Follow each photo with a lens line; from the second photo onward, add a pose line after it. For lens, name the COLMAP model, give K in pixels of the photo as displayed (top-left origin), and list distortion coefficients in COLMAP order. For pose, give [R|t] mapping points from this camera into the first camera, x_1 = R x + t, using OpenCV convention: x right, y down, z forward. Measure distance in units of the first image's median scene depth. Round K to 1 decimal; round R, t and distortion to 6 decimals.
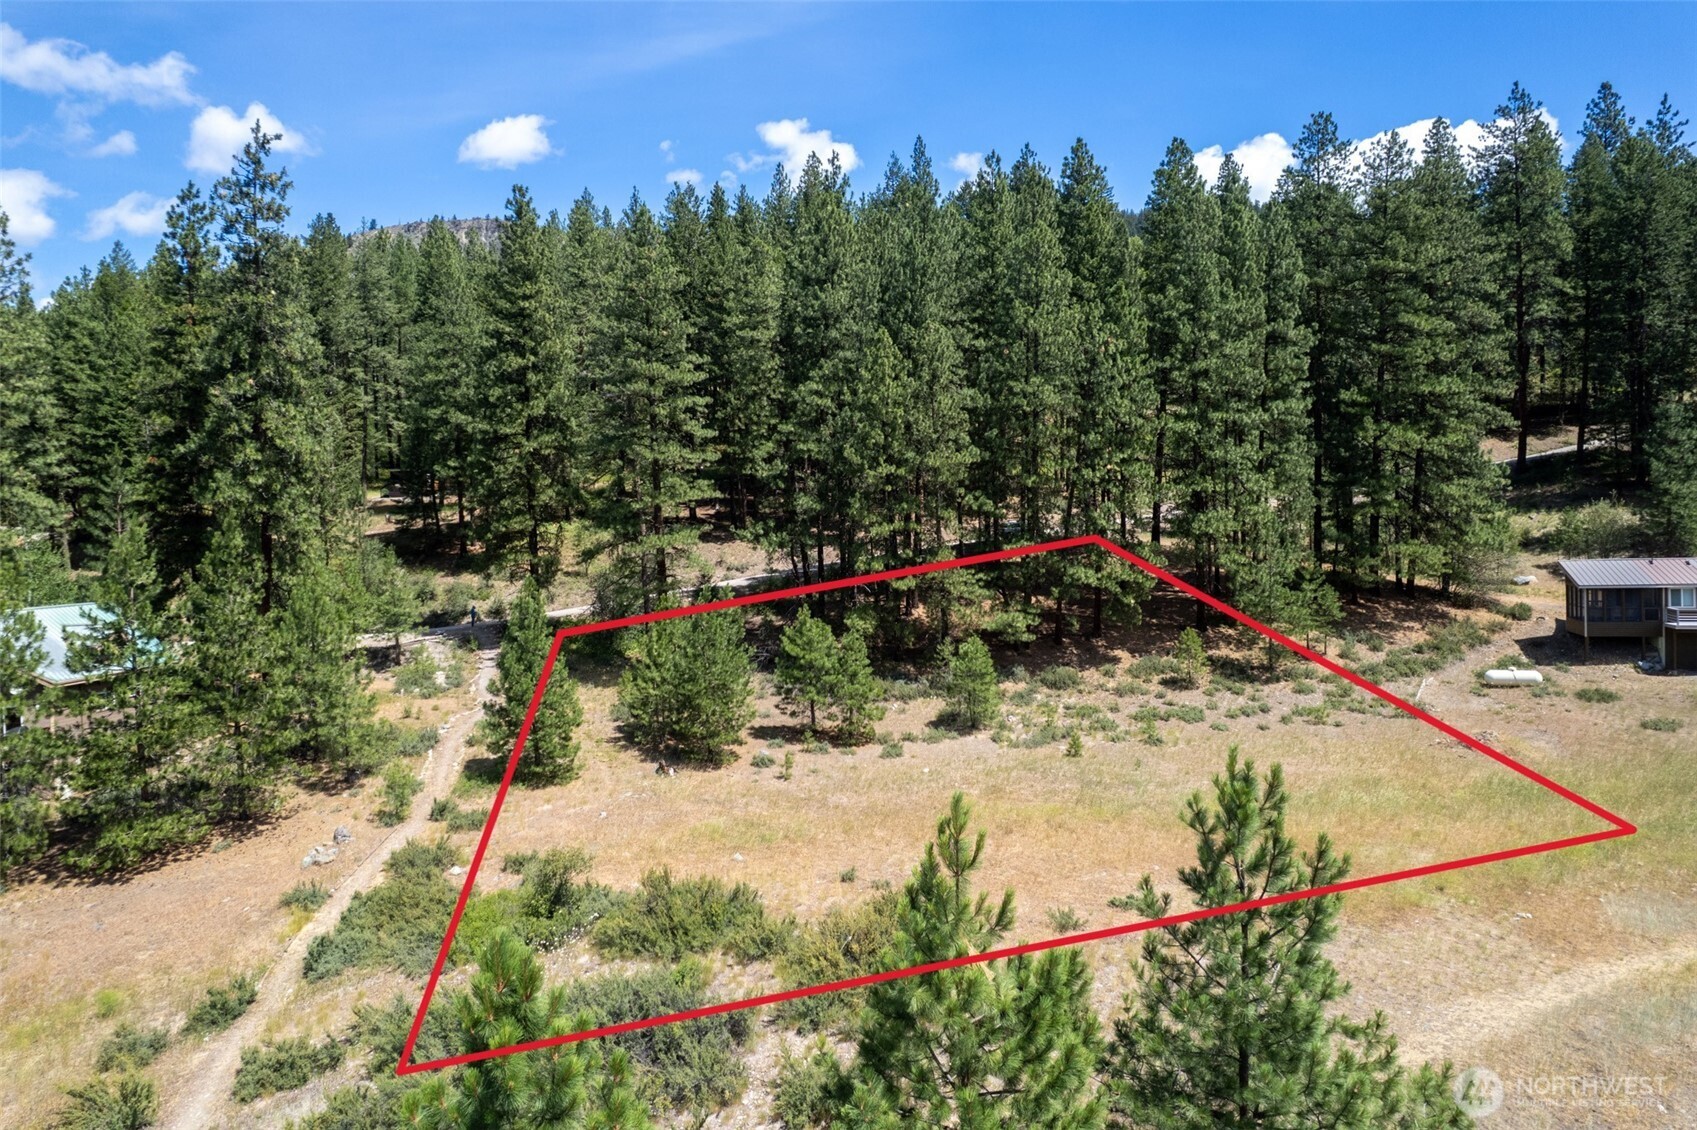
lens RADIAL K [[1086.3, 0, 834.8], [0, 1086.3, 567.8], [0, 0, 1]] dist [-0.061808, 0.041547]
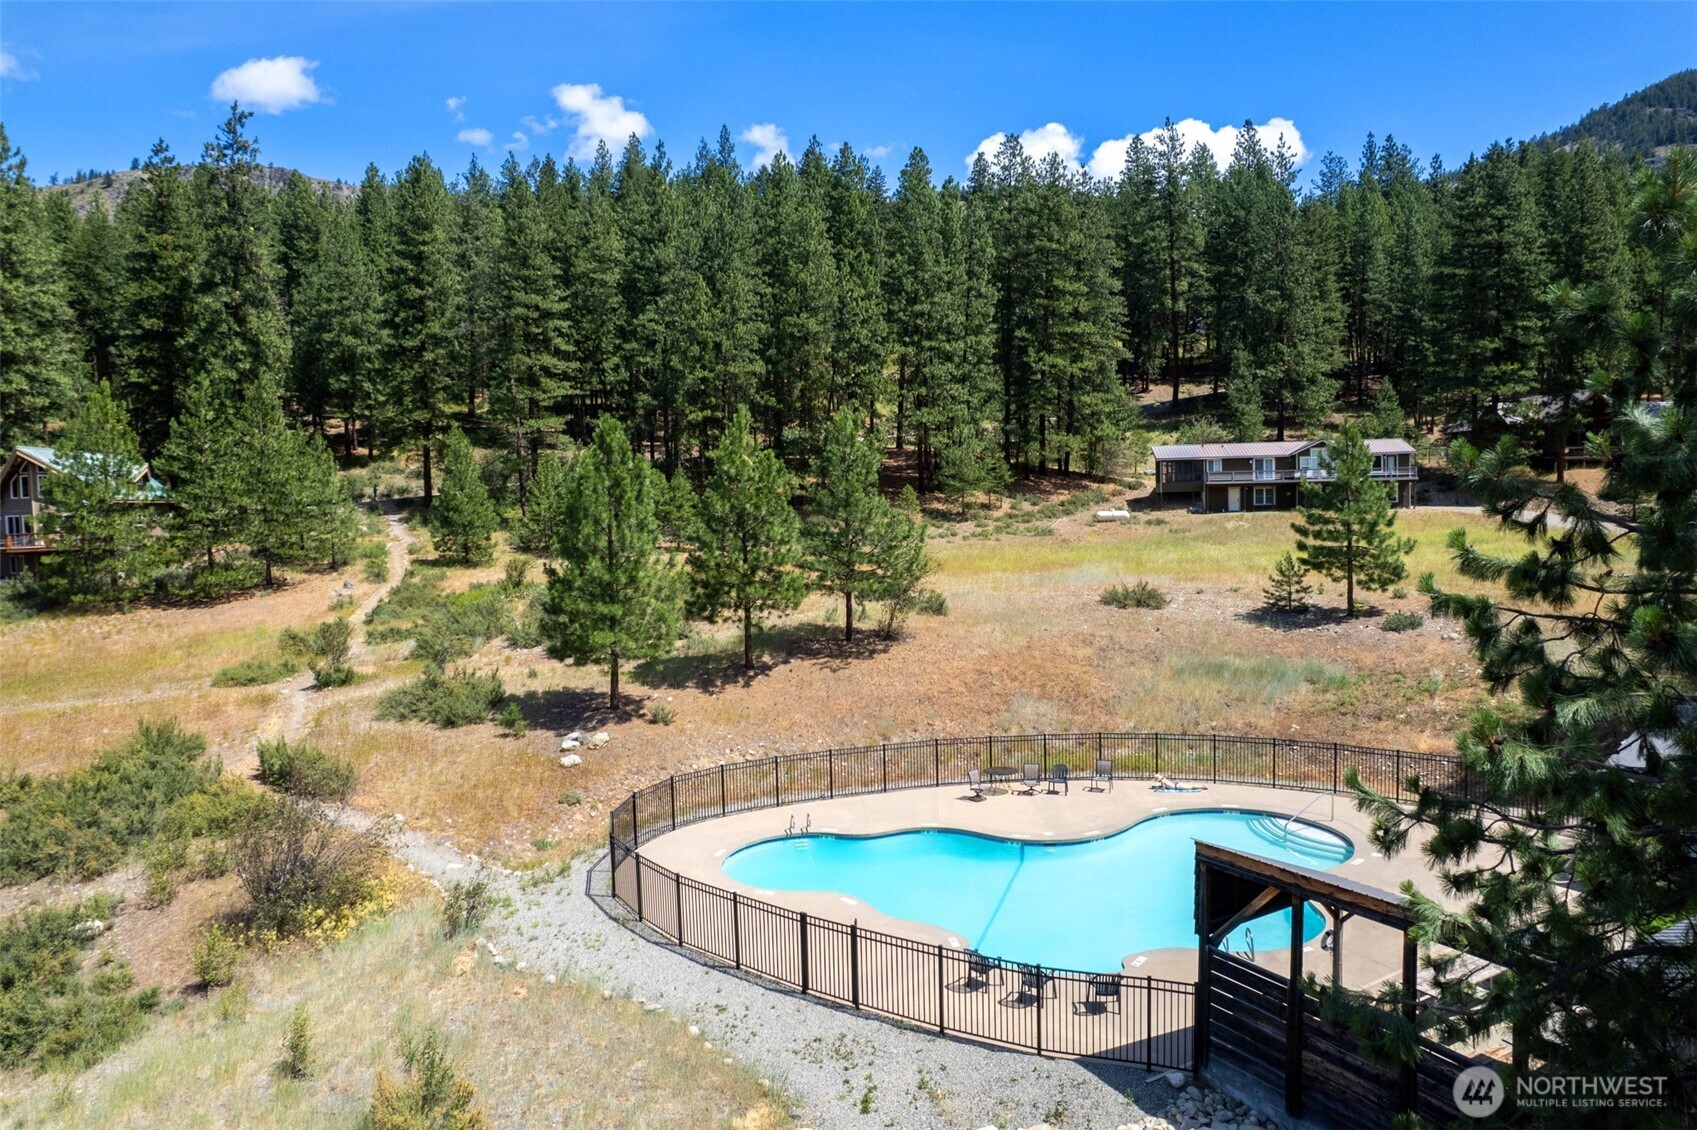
lens RADIAL K [[1086.3, 0, 836.0], [0, 1086.3, 557.9], [0, 0, 1]] dist [-0.061808, 0.041547]
pose [[0.983460, -0.005205, 0.181053, -0.035924], [0.002454, 0.999878, 0.015410, 0.123524], [-0.181112, -0.014711, 0.983353, -0.414503]]
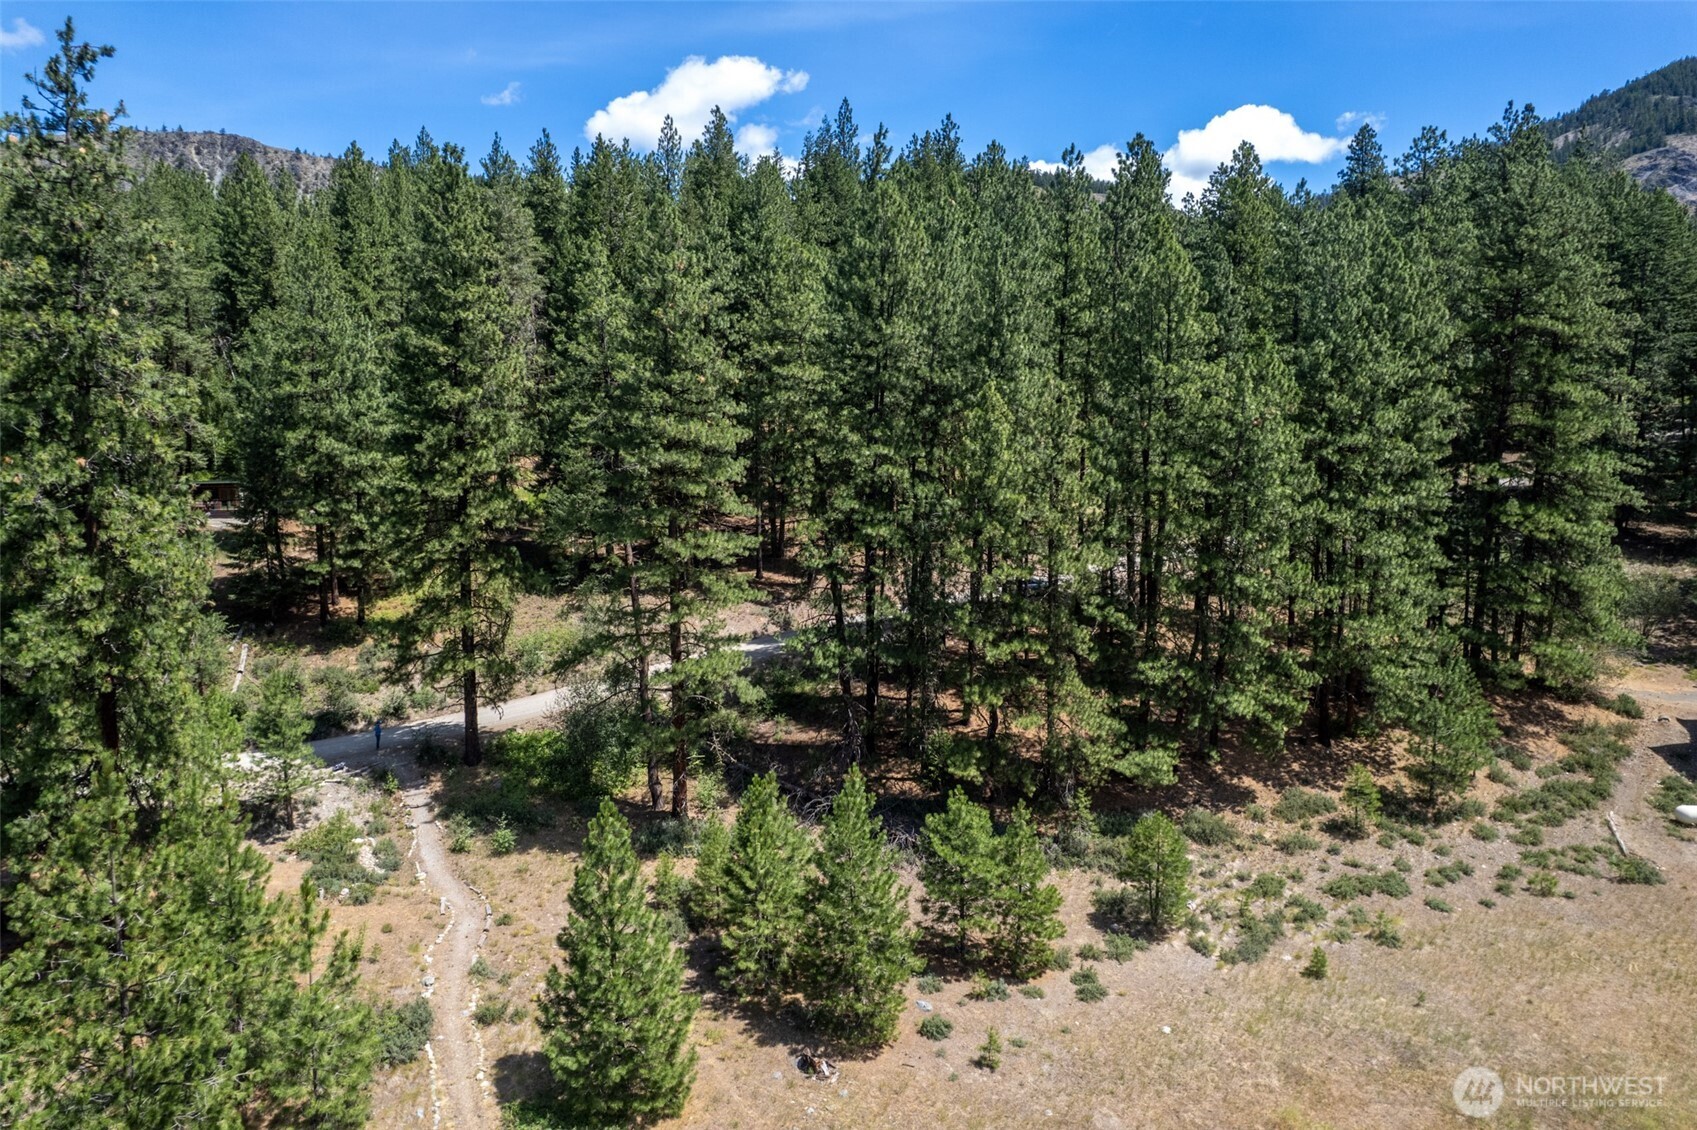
lens RADIAL K [[1086.3, 0, 845.3], [0, 1086.3, 565.0], [0, 0, 1]] dist [-0.061808, 0.041547]
pose [[0.976378, -0.006875, 0.215961, -0.216947], [-0.002518, 0.999064, 0.043189, -0.122385], [-0.216056, -0.042713, 0.975446, 0.271295]]
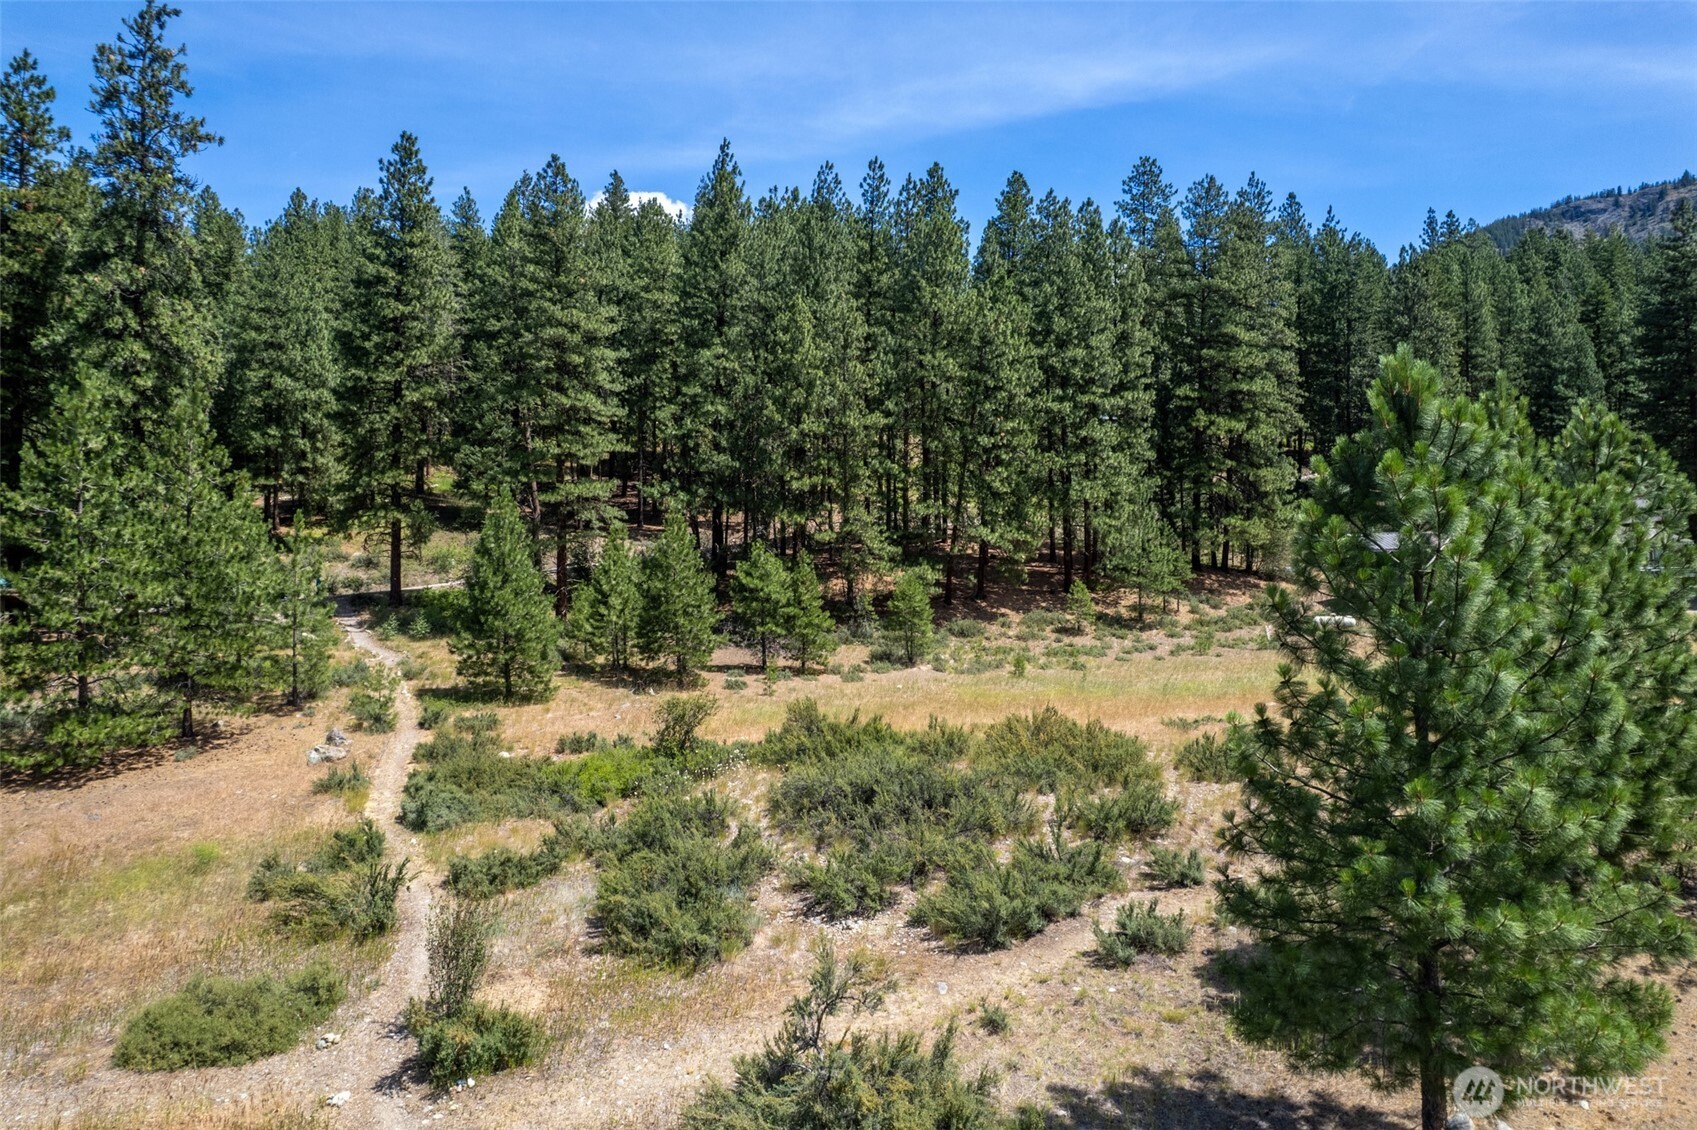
lens RADIAL K [[1086.3, 0, 848.7], [0, 1086.3, 570.1], [0, 0, 1]] dist [-0.061808, 0.041547]
pose [[0.955544, 0.018426, 0.294273, -0.207905], [0.002060, 0.997604, -0.069153, 0.113044], [-0.294843, 0.066685, 0.953216, 0.010173]]
